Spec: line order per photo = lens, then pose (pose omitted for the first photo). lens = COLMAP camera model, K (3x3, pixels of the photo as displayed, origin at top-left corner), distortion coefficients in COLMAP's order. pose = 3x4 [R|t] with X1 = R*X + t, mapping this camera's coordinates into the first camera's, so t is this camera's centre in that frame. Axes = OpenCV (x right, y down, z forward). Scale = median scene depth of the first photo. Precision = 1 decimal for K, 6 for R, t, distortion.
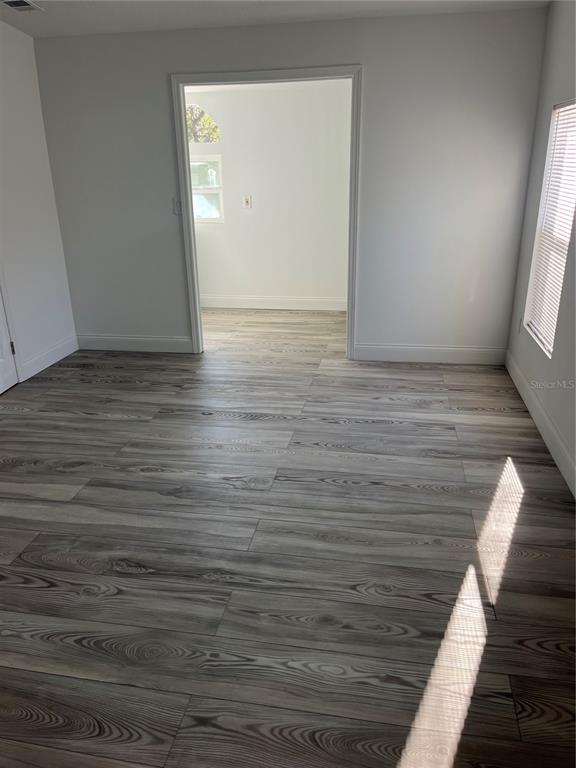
lens RADIAL K [[581.6, 0, 288.2], [0, 581.6, 387.7], [0, 0, 1]] dist [0.029979, -0.020641]
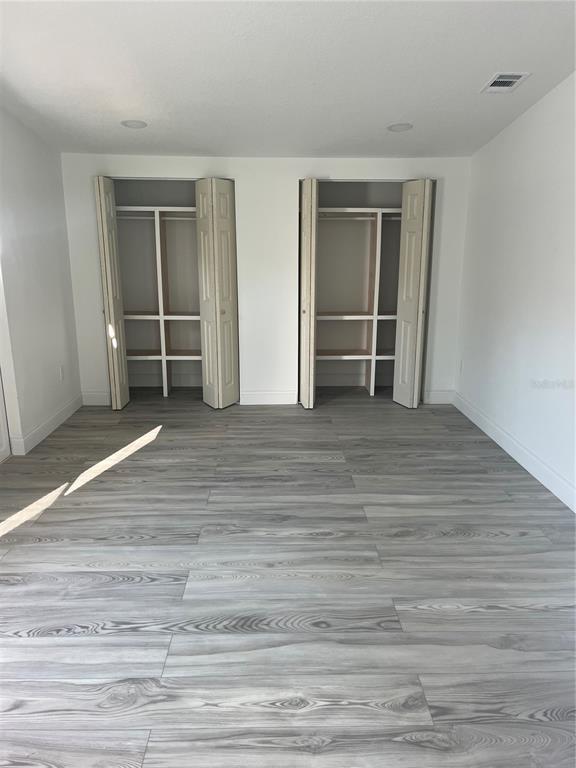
lens RADIAL K [[581.6, 0, 286.5], [0, 581.6, 385.3], [0, 0, 1]] dist [0.029979, -0.020641]
pose [[-0.980891, 0.060440, -0.184930, 0.000630], [-0.055614, 0.823756, 0.564210, -0.697205], [0.186438, 0.563713, -0.804654, 1.787652]]
